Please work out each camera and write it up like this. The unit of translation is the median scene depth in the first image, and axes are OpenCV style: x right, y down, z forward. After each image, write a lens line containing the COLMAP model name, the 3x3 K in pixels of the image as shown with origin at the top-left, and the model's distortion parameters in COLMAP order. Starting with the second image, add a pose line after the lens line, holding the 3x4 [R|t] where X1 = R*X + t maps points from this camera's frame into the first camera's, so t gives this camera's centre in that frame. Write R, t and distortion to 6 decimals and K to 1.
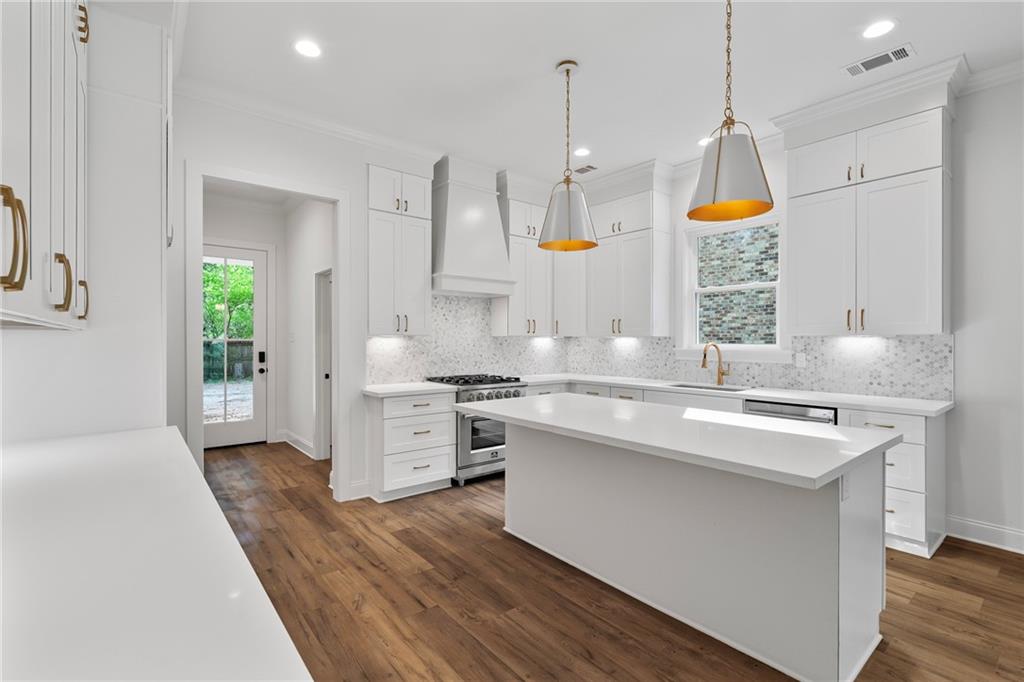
lens RADIAL K [[466.7, 0, 523.1], [0, 466.7, 342.7], [0, 0, 1]] dist [-0.000530, 0.000134]
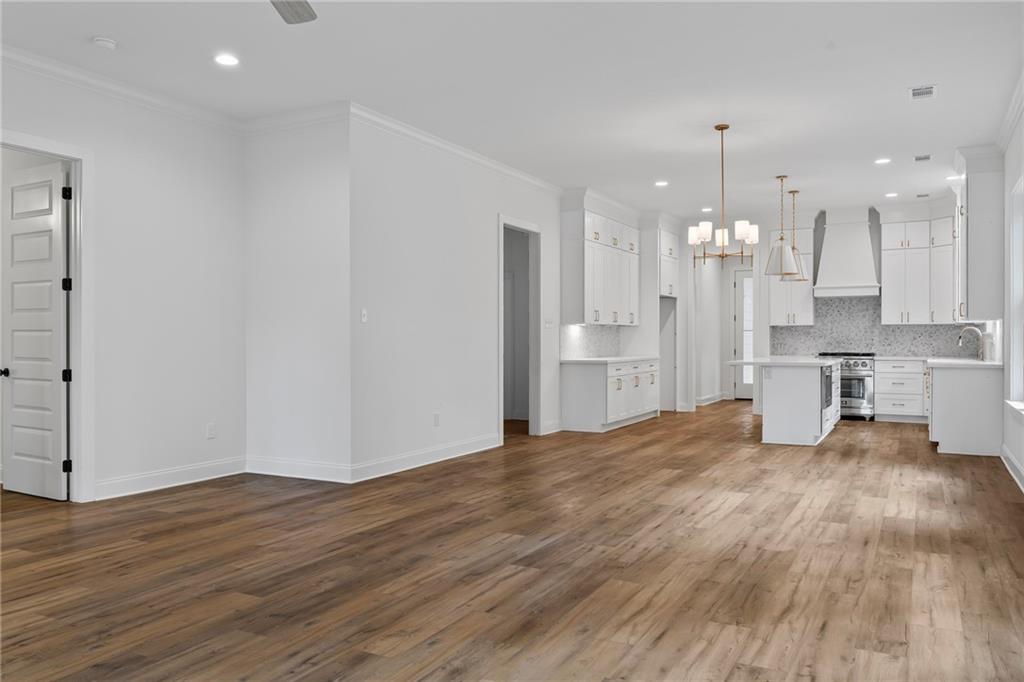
lens RADIAL K [[764.2, 0, 512.0], [0, 764.2, 346.4], [0, 0, 1]] dist [-0.006245, -0.003421]
pose [[0.373195, 0.011150, -0.927686, 1.839220], [-0.002901, 0.999937, 0.010852, 0.031377], [0.927748, -0.001358, 0.373204, -0.934299]]
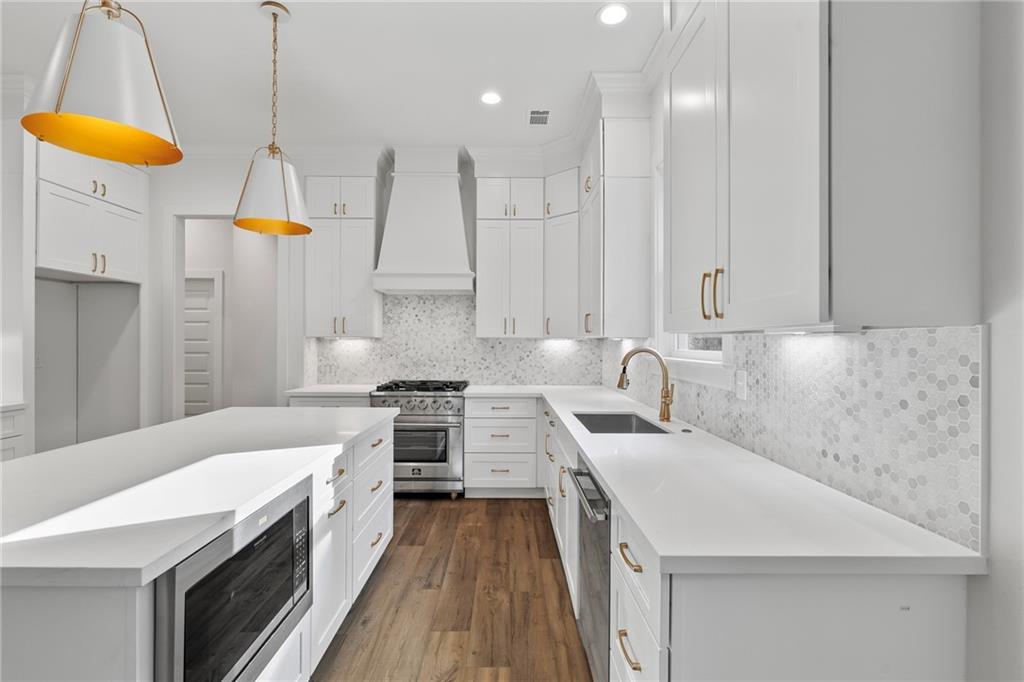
lens RADIAL K [[466.7, 0, 512.8], [0, 466.7, 343.8], [0, 0, 1]] dist [-0.000530, 0.000134]
pose [[0.777680, 0.004607, -0.628643, 0.632590], [-0.007247, 0.999972, -0.001637, -0.002147], [0.628618, 0.005828, 0.777692, 0.423347]]
